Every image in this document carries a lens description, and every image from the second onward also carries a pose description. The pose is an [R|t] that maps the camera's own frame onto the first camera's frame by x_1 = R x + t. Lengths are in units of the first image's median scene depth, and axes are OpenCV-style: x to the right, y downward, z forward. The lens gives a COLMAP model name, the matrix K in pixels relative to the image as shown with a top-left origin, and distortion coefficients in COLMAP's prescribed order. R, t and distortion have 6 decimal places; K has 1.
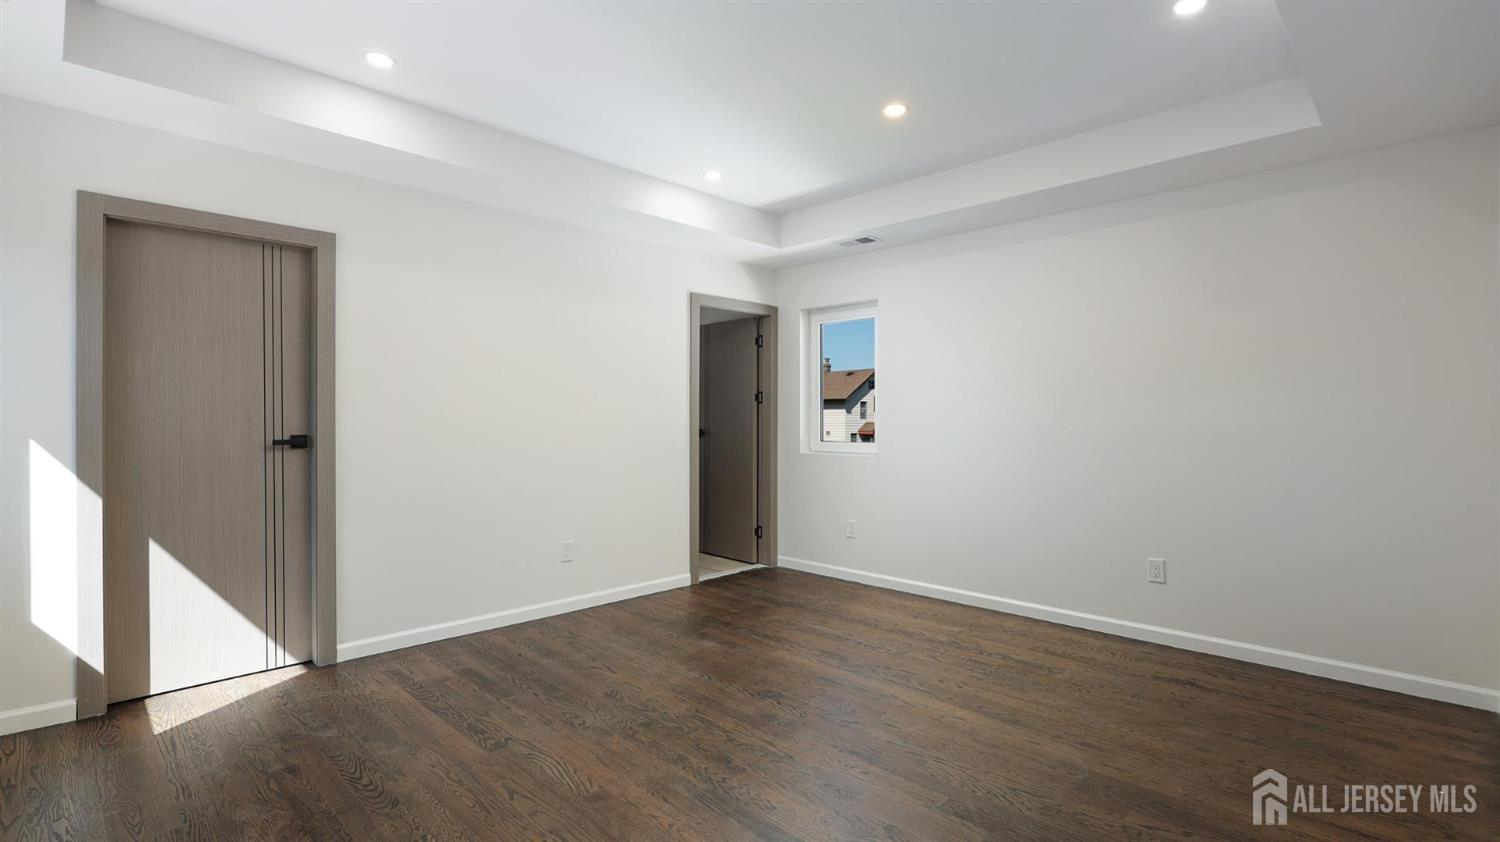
lens RADIAL K [[683.9, 0, 757.7], [0, 683.9, 419.6], [0, 0, 1]] dist [-0.002037, -0.000360]
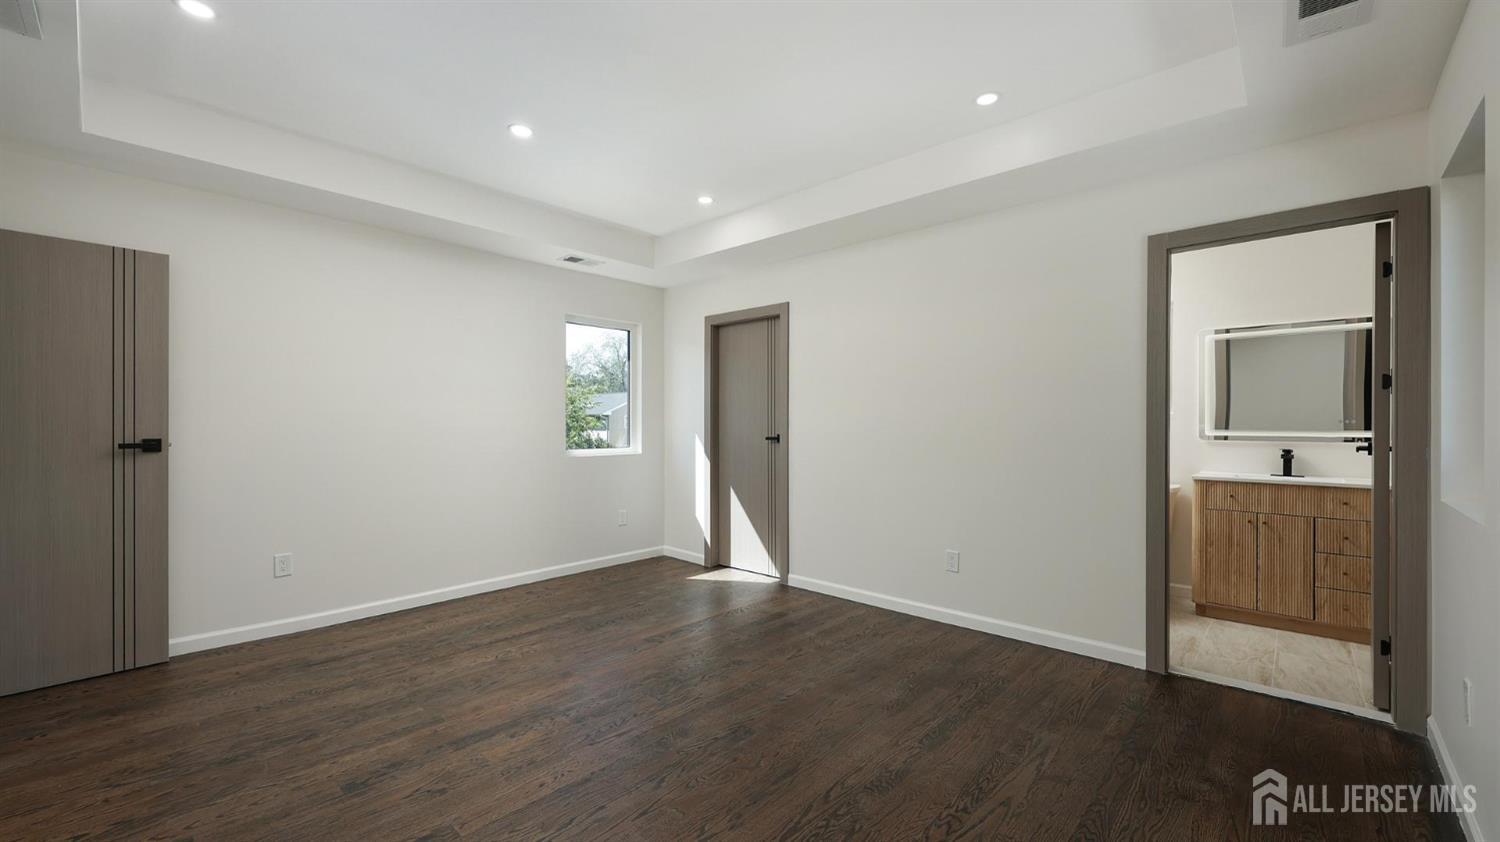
lens RADIAL K [[604.6, 0, 758.5], [0, 604.6, 427.4], [0, 0, 1]] dist [0.001094, 0.000235]
pose [[0.032271, 0.004227, -0.999470, 0.760311], [0.000688, 0.999991, 0.004252, 0.001418], [0.999479, -0.000825, 0.032267, 0.946500]]
